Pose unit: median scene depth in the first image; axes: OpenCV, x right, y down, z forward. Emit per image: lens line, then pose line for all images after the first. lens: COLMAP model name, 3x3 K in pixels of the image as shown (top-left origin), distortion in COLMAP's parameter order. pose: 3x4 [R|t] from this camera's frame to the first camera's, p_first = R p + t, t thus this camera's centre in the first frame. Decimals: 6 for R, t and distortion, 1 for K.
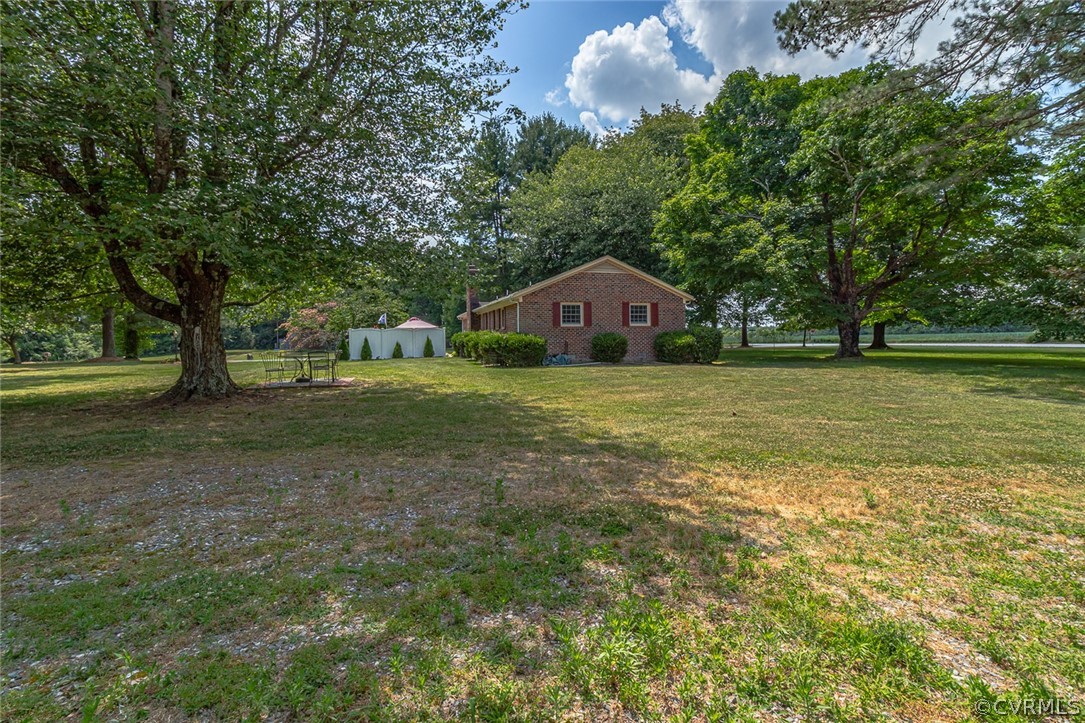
lens RADIAL K [[498.3, 0, 557.9], [0, 498.3, 360.5], [0, 0, 1]] dist [-0.002032, -0.000369]
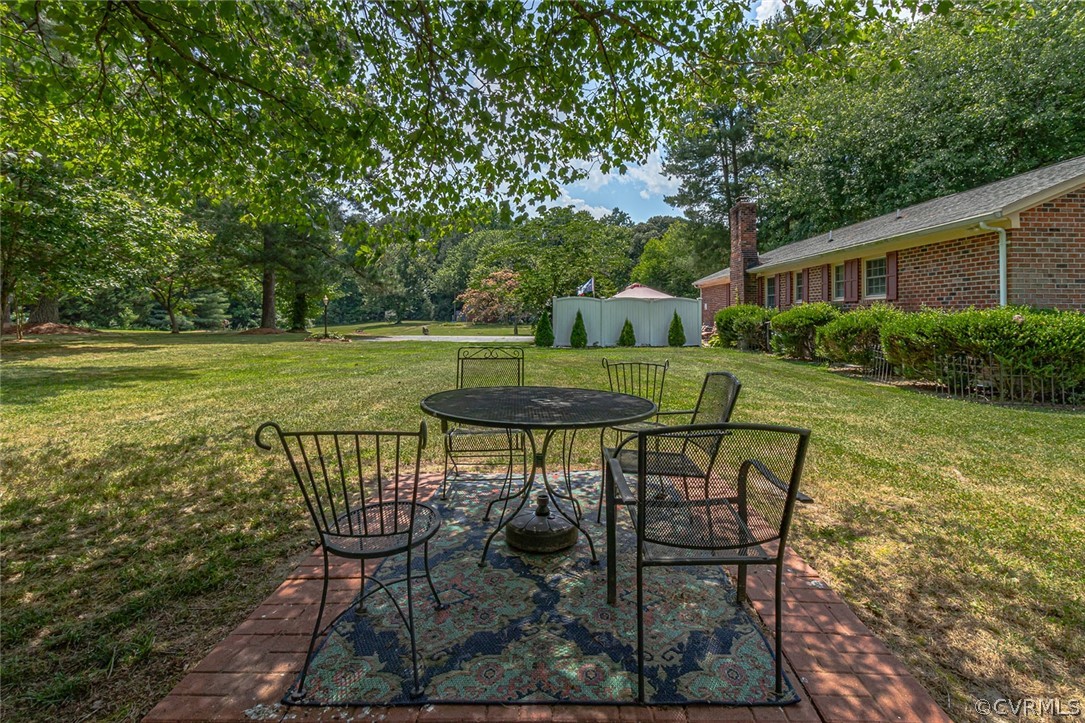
lens RADIAL K [[498.3, 0, 557.9], [0, 498.3, 360.5], [0, 0, 1]] dist [-0.002032, -0.000369]
pose [[0.952218, 0.052766, -0.300827, -0.202725], [-0.038882, 0.997892, 0.051960, -0.014463], [0.302934, -0.037780, 0.952262, 0.362050]]
